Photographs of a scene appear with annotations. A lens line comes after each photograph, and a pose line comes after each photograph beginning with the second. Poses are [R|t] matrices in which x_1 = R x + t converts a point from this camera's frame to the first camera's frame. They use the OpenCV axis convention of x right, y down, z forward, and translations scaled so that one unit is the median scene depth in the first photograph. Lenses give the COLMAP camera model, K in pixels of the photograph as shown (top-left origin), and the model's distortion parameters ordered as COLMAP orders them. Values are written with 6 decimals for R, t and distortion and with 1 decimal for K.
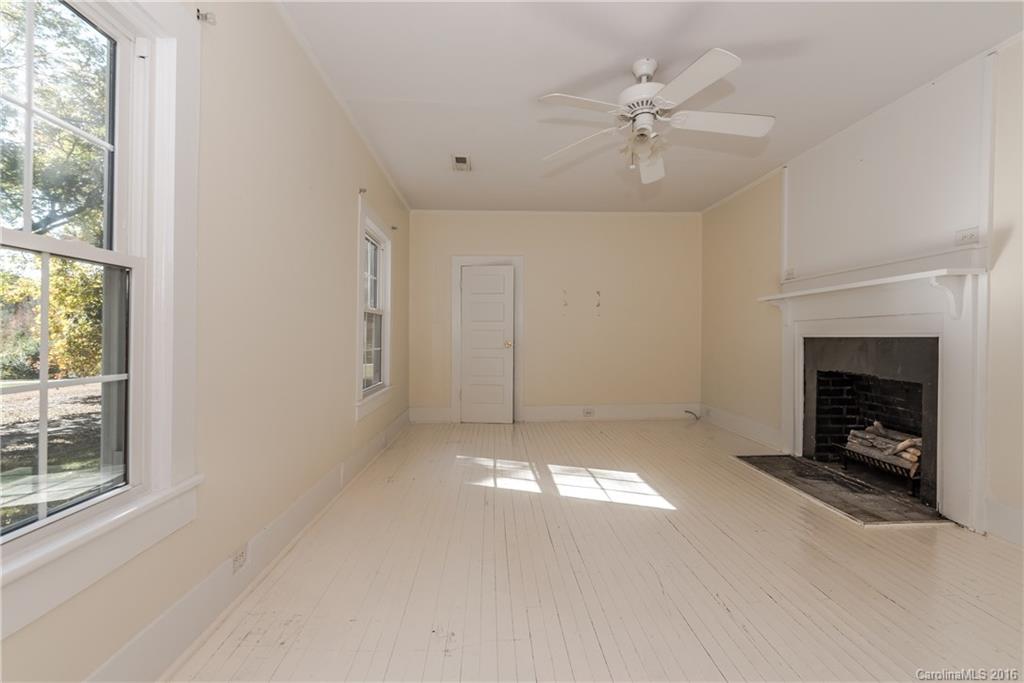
lens RADIAL K [[443.5, 0, 512.3], [0, 443.5, 337.6], [0, 0, 1]] dist [0.001574, -0.000090]
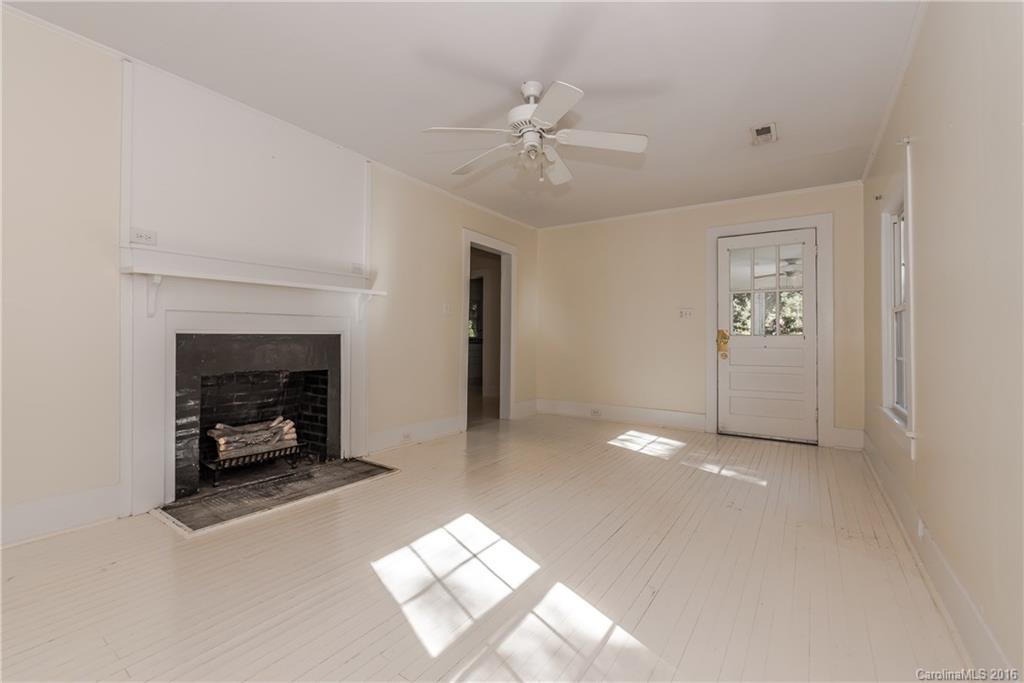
lens RADIAL K [[443.5, 0, 508.8], [0, 443.5, 336.8], [0, 0, 1]] dist [0.001574, -0.000090]
pose [[-0.789008, -0.013988, 0.614223, -0.254247], [-0.009075, 0.999897, 0.011114, -0.010862], [-0.614315, 0.003195, -0.789054, 1.476772]]
